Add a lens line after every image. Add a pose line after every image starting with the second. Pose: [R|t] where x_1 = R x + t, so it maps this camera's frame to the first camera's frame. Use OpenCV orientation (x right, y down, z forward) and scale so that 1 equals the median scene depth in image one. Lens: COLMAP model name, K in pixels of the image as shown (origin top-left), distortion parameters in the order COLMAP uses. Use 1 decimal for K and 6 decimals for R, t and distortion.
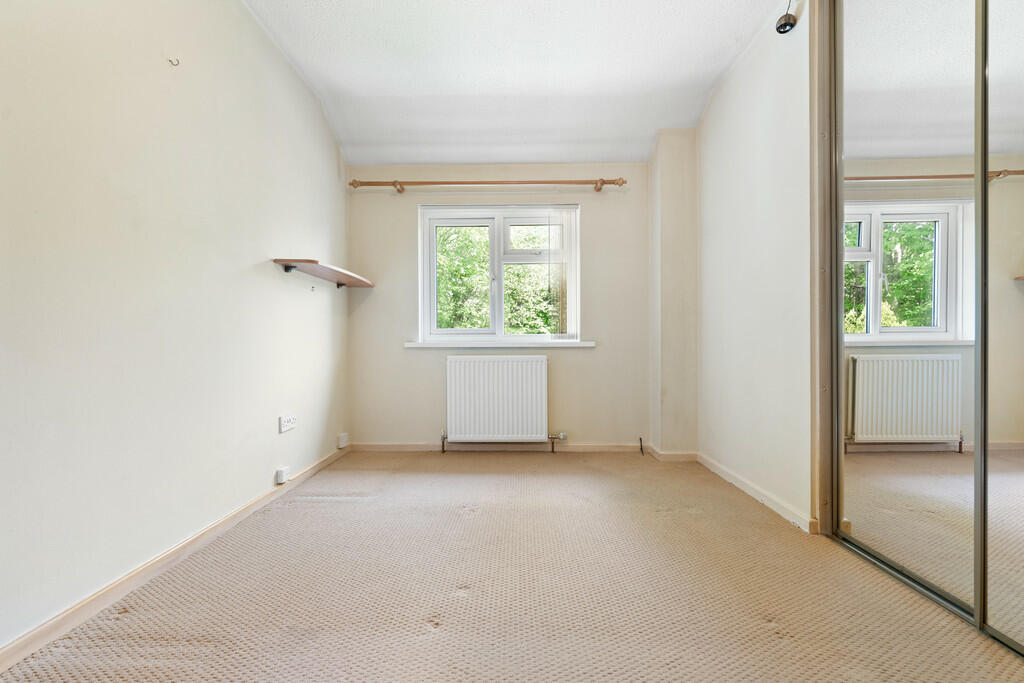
lens RADIAL K [[415.4, 0, 504.8], [0, 415.4, 341.3], [0, 0, 1]] dist [0.000501, -0.000466]
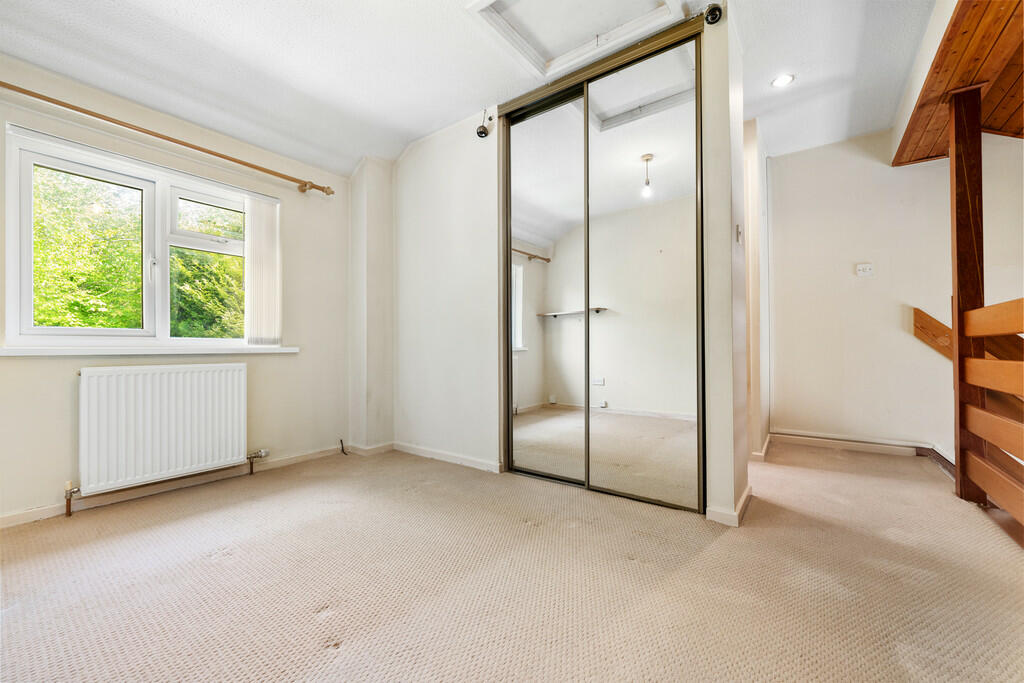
lens RADIAL K [[415.4, 0, 509.6], [0, 415.4, 341.8], [0, 0, 1]] dist [0.000501, -0.000466]
pose [[0.573895, 0.014097, 0.818807, -0.309818], [-0.003195, 0.999883, -0.014975, 0.000773], [-0.818923, 0.005978, 0.573873, 0.054530]]
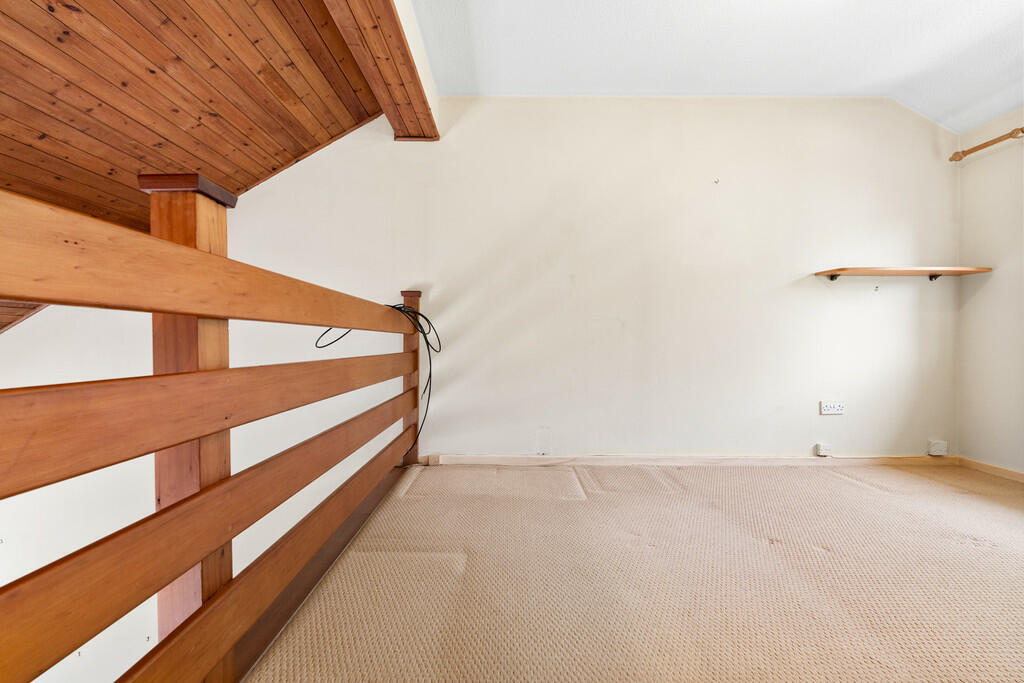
lens RADIAL K [[415.4, 0, 501.5], [0, 415.4, 346.3], [0, 0, 1]] dist [0.000501, -0.000466]
pose [[0.022364, 0.013841, -0.999654, 0.509580], [0.004229, 0.999894, 0.013939, -0.000262], [0.999741, -0.004539, 0.022303, 0.028578]]
